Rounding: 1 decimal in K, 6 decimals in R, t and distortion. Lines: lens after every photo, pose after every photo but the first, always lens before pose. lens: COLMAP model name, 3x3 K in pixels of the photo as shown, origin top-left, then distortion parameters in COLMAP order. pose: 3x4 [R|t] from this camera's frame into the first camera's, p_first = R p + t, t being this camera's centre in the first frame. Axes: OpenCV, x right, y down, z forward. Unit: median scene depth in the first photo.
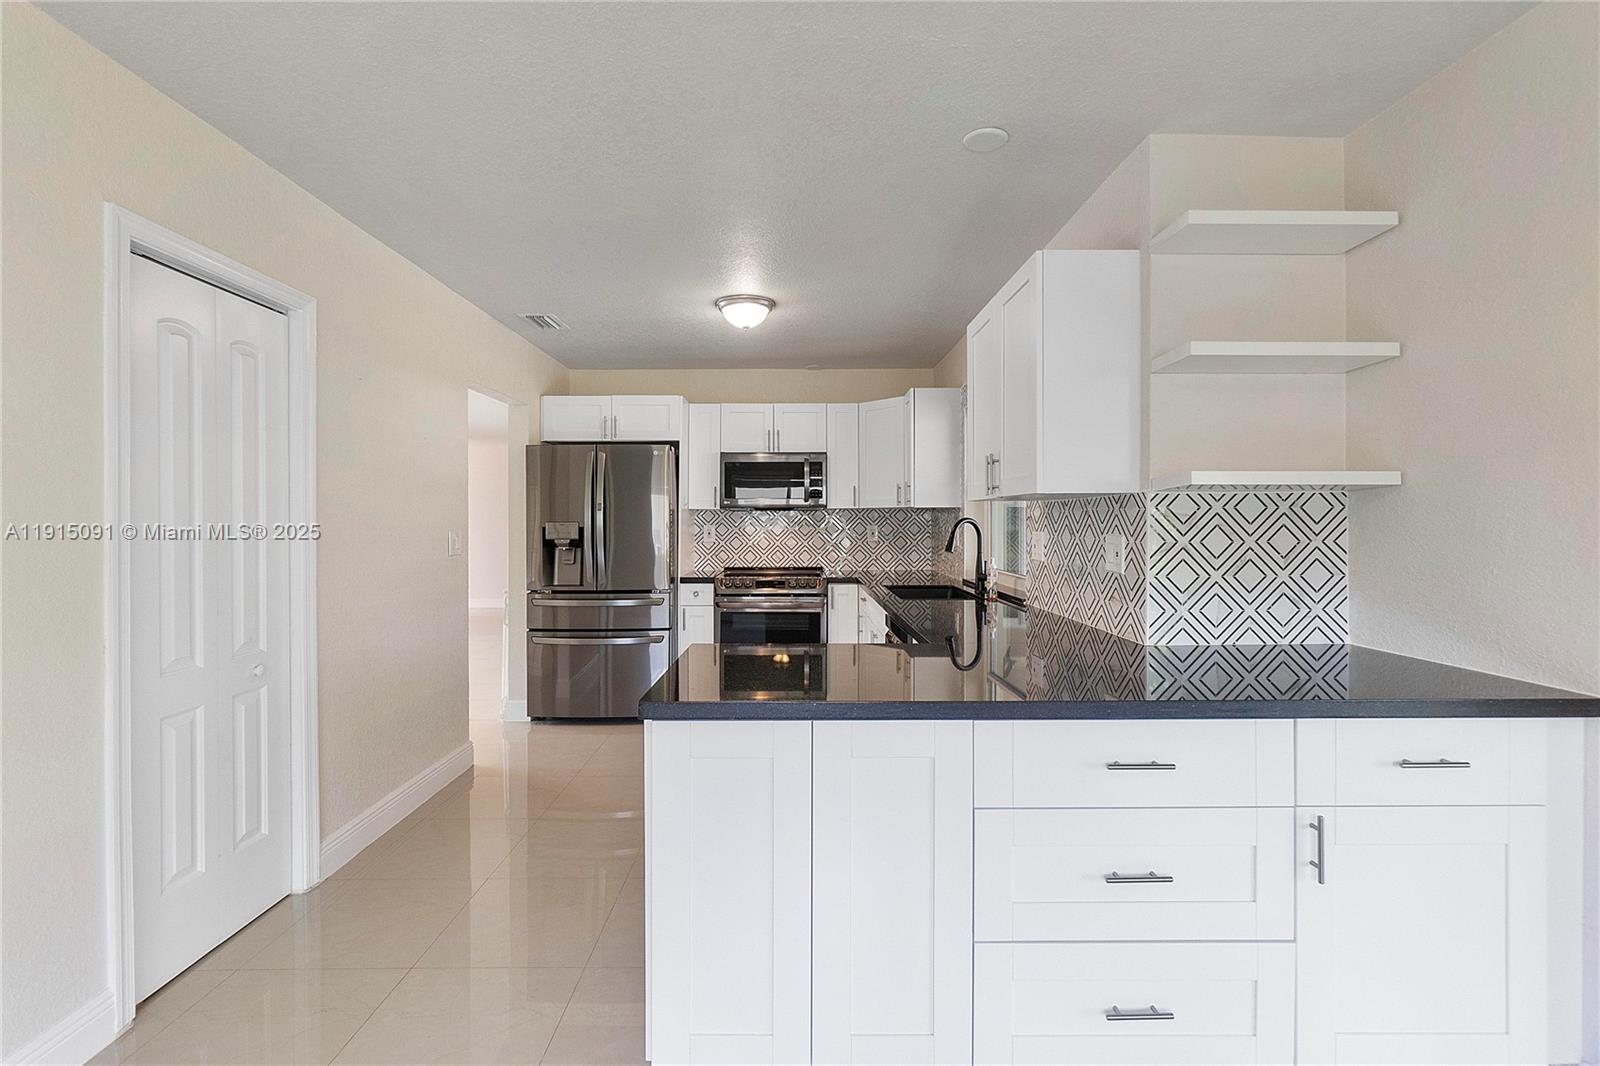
lens RADIAL K [[693.1, 0, 801.3], [0, 693.1, 529.0], [0, 0, 1]] dist [-0.002523, -0.000152]
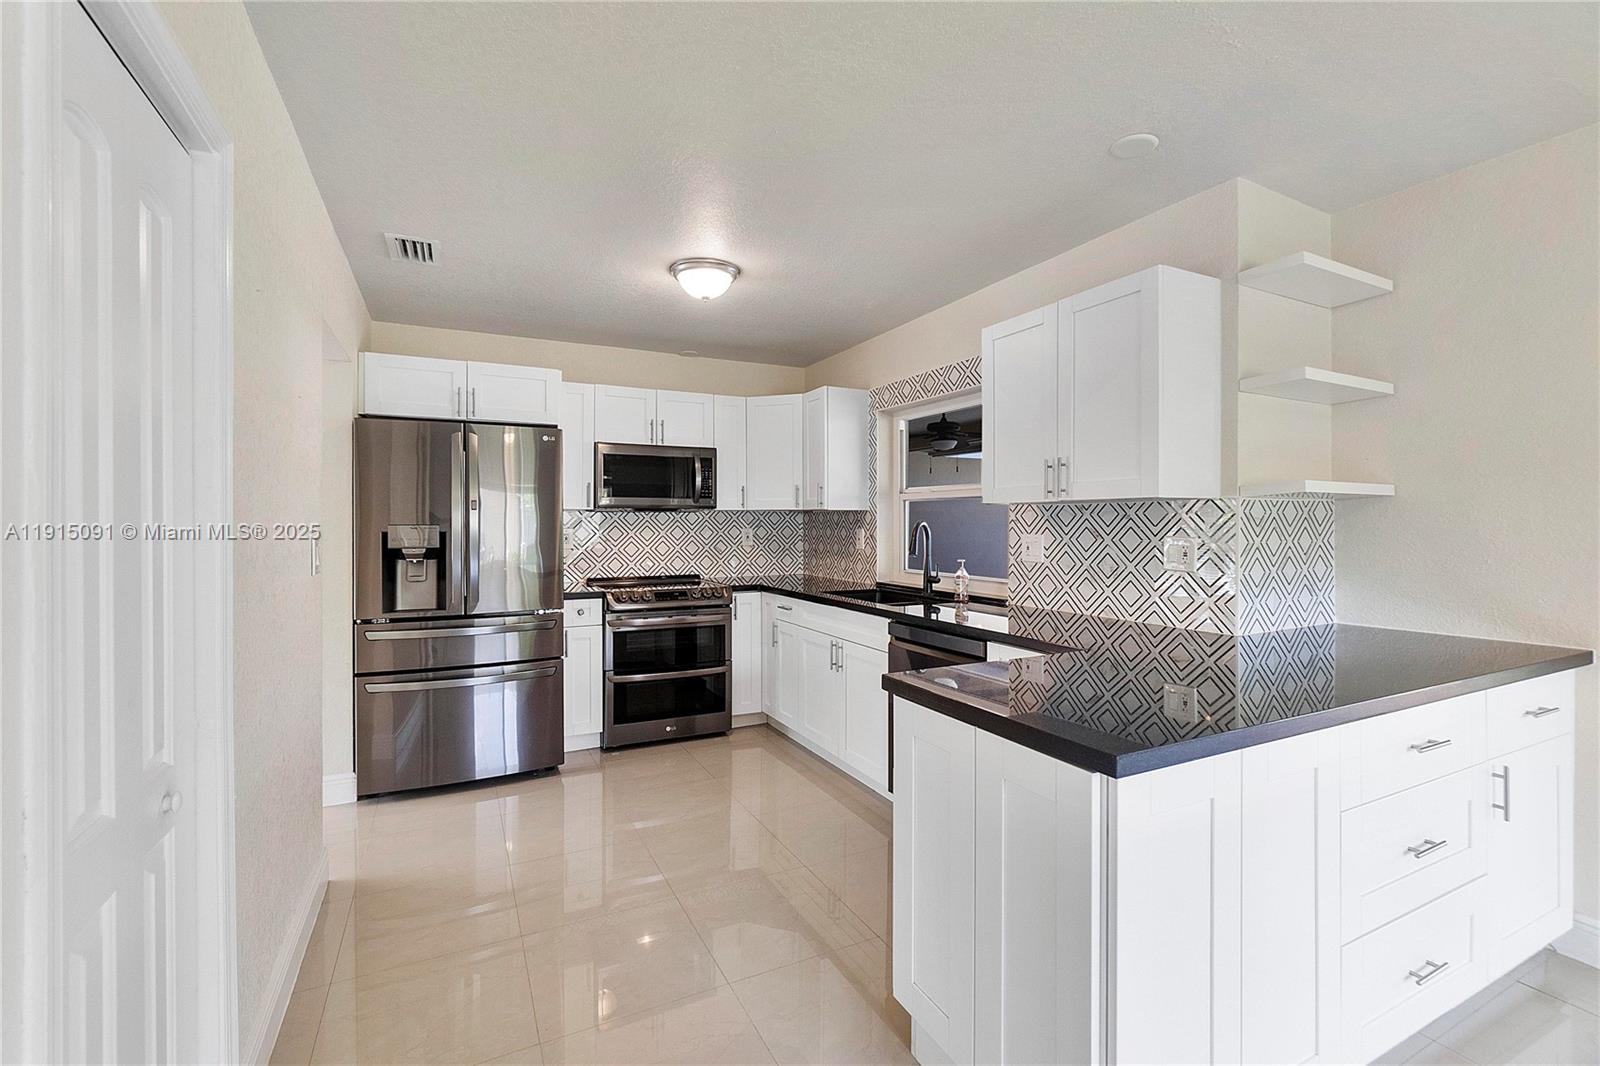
lens RADIAL K [[693.1, 0, 801.3], [0, 693.1, 529.0], [0, 0, 1]] dist [-0.002523, -0.000152]
pose [[0.897460, -0.002929, 0.441086, -0.294551], [0.004718, 0.999984, -0.002958, -0.001559], [-0.441071, 0.004736, 0.897460, 0.149094]]
